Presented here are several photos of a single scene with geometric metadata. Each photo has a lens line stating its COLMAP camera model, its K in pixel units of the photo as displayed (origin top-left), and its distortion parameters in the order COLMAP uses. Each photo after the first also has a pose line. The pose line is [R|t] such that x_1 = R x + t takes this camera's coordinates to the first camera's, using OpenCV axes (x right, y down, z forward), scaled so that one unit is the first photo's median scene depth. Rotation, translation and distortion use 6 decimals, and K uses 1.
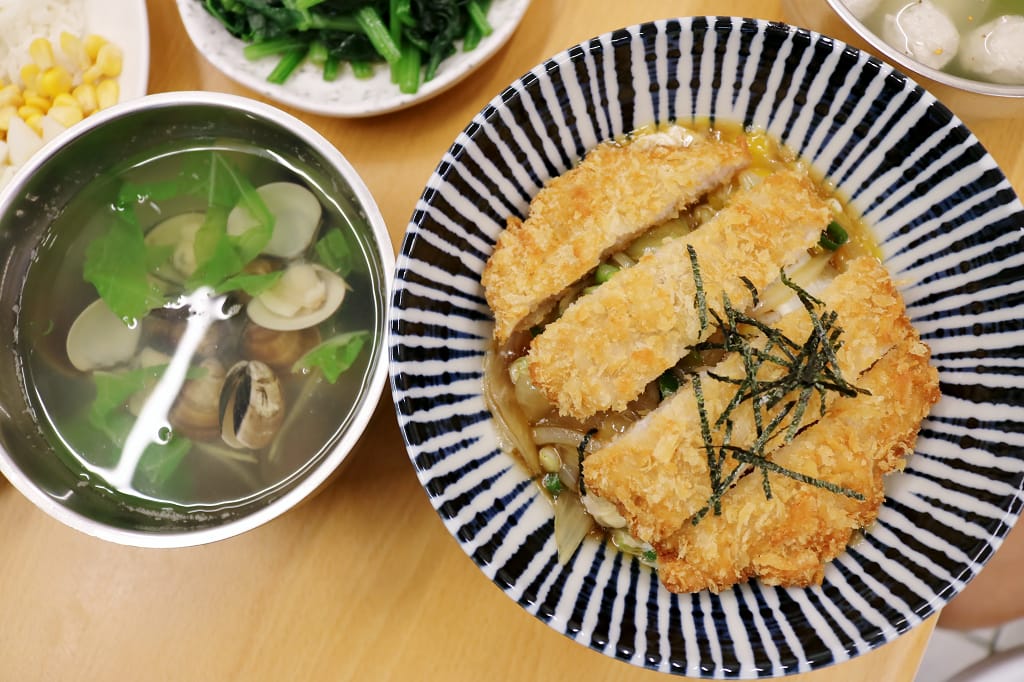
lens RADIAL K [[920.1, 0, 509.9], [0, 920.1, 294.0], [0, 0, 1]] dist [-0.141405, 0.086766]
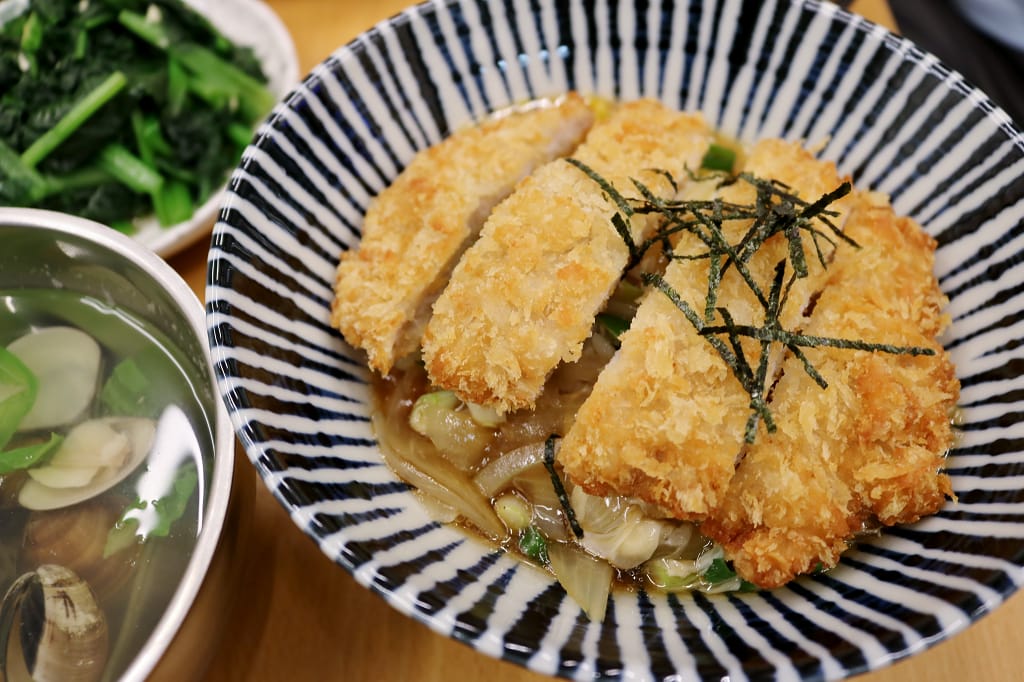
lens RADIAL K [[920.1, 0, 509.9], [0, 920.1, 294.0], [0, 0, 1]] dist [-0.141405, 0.086766]
pose [[0.916894, -0.308882, 0.252780, -0.078837], [0.390335, 0.826165, -0.406312, 0.321990], [-0.083335, 0.471214, 0.878073, 0.344690]]
